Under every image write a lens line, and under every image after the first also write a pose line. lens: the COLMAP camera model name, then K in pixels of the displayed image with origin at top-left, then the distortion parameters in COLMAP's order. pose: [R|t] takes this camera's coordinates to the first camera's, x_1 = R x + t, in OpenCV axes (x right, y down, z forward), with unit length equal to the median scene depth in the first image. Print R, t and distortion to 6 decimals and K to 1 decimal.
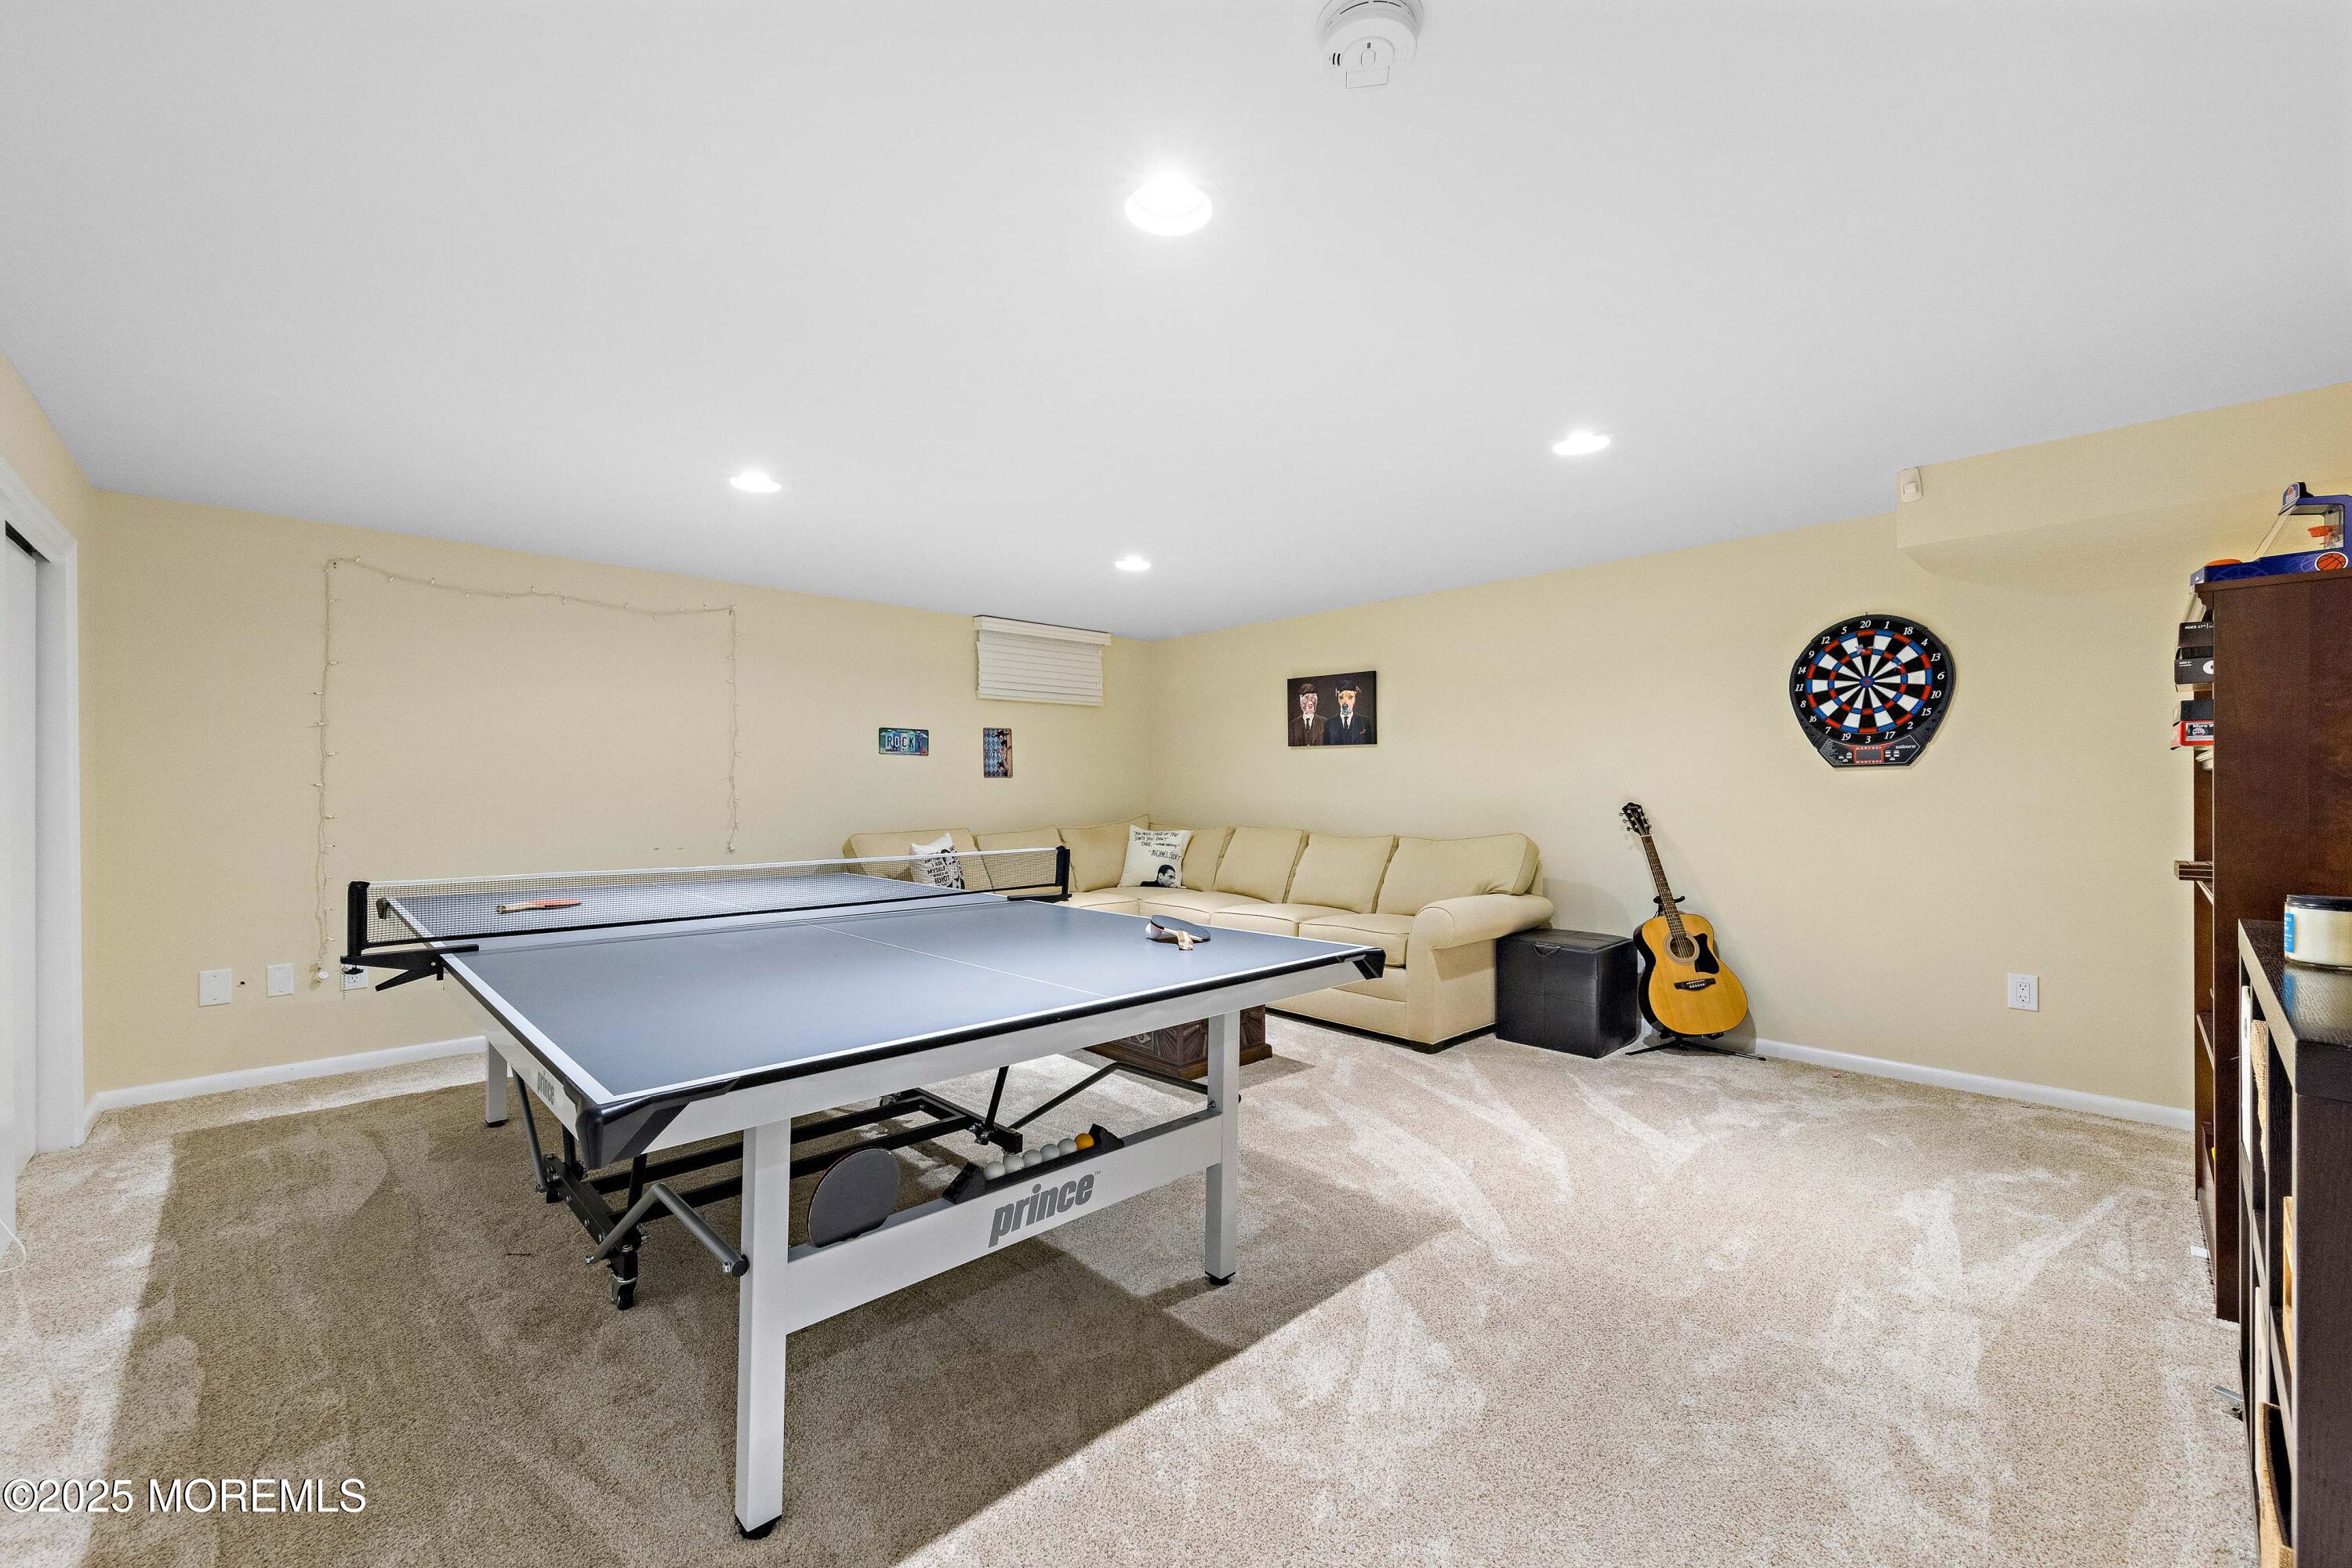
lens RADIAL K [[943.2, 0, 1174.6], [0, 943.2, 779.4], [0, 0, 1]] dist [0.000415, 0.000006]
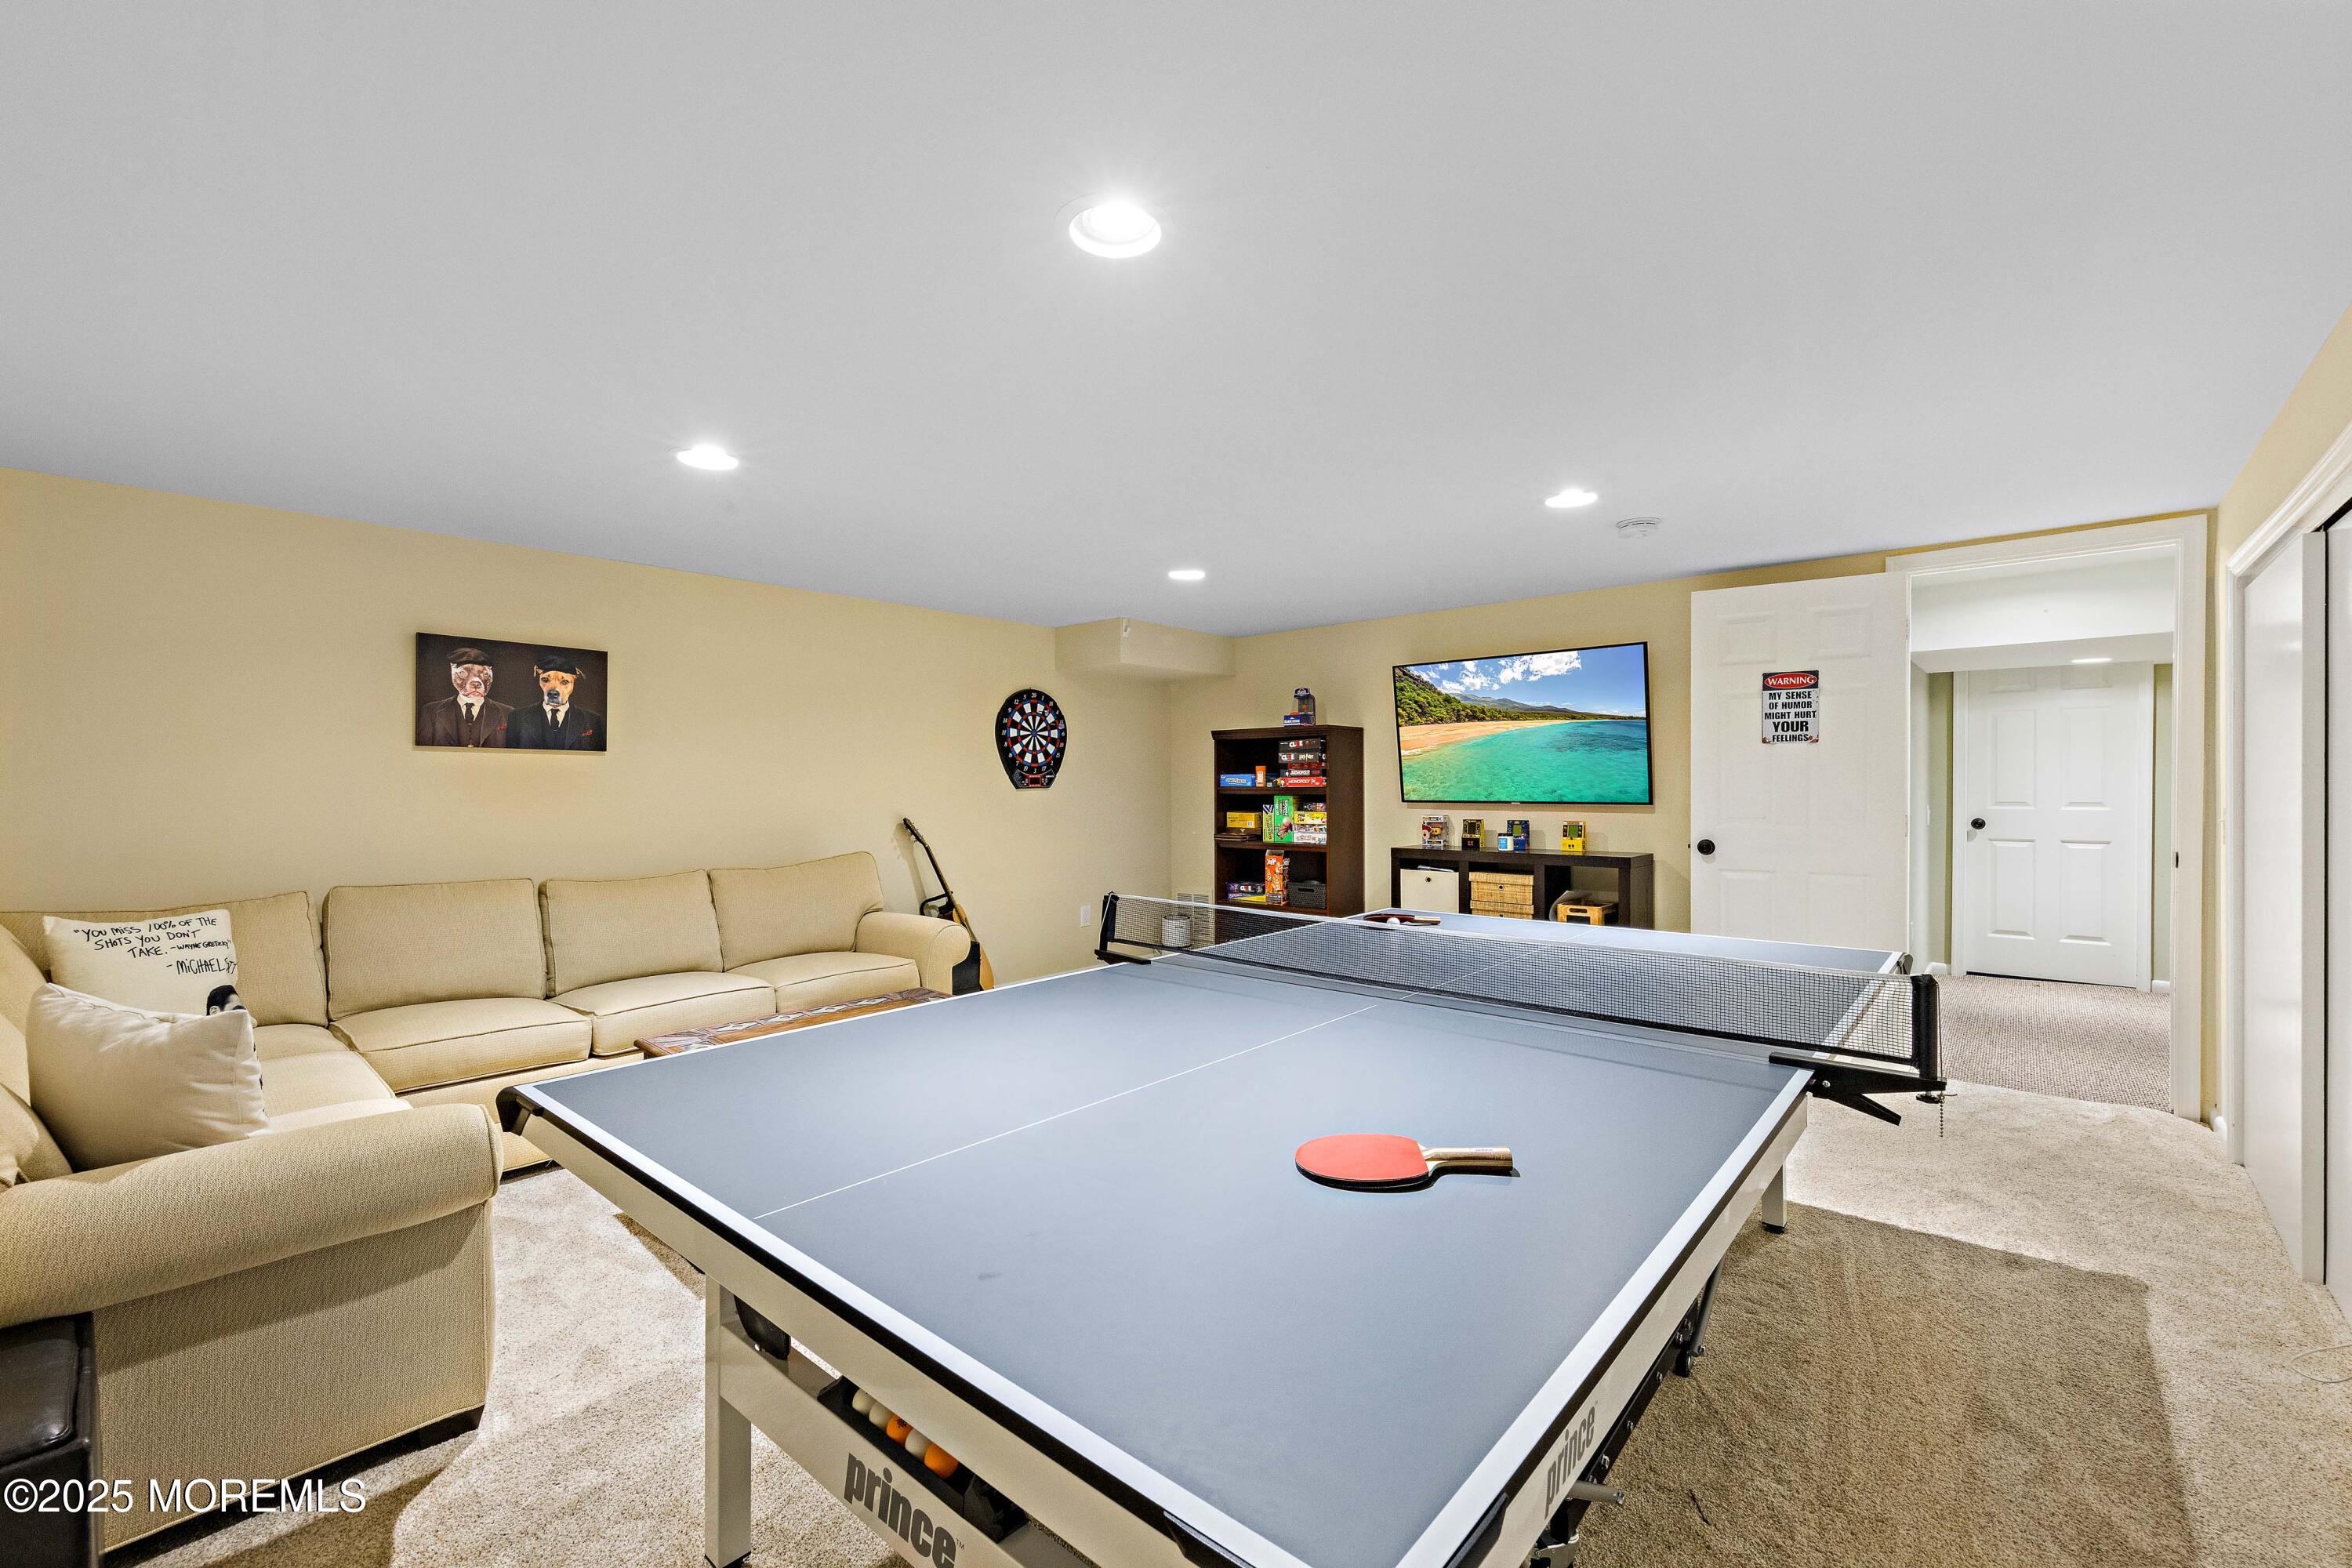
lens RADIAL K [[978.1, 0, 1174.8], [0, 978.1, 789.4], [0, 0, 1]] dist [0.000218, 0.000020]
pose [[-0.093839, -0.001475, 0.995586, -0.827364], [-0.003703, 0.999993, 0.001132, -0.014783], [-0.995580, -0.003581, -0.093844, 0.891224]]
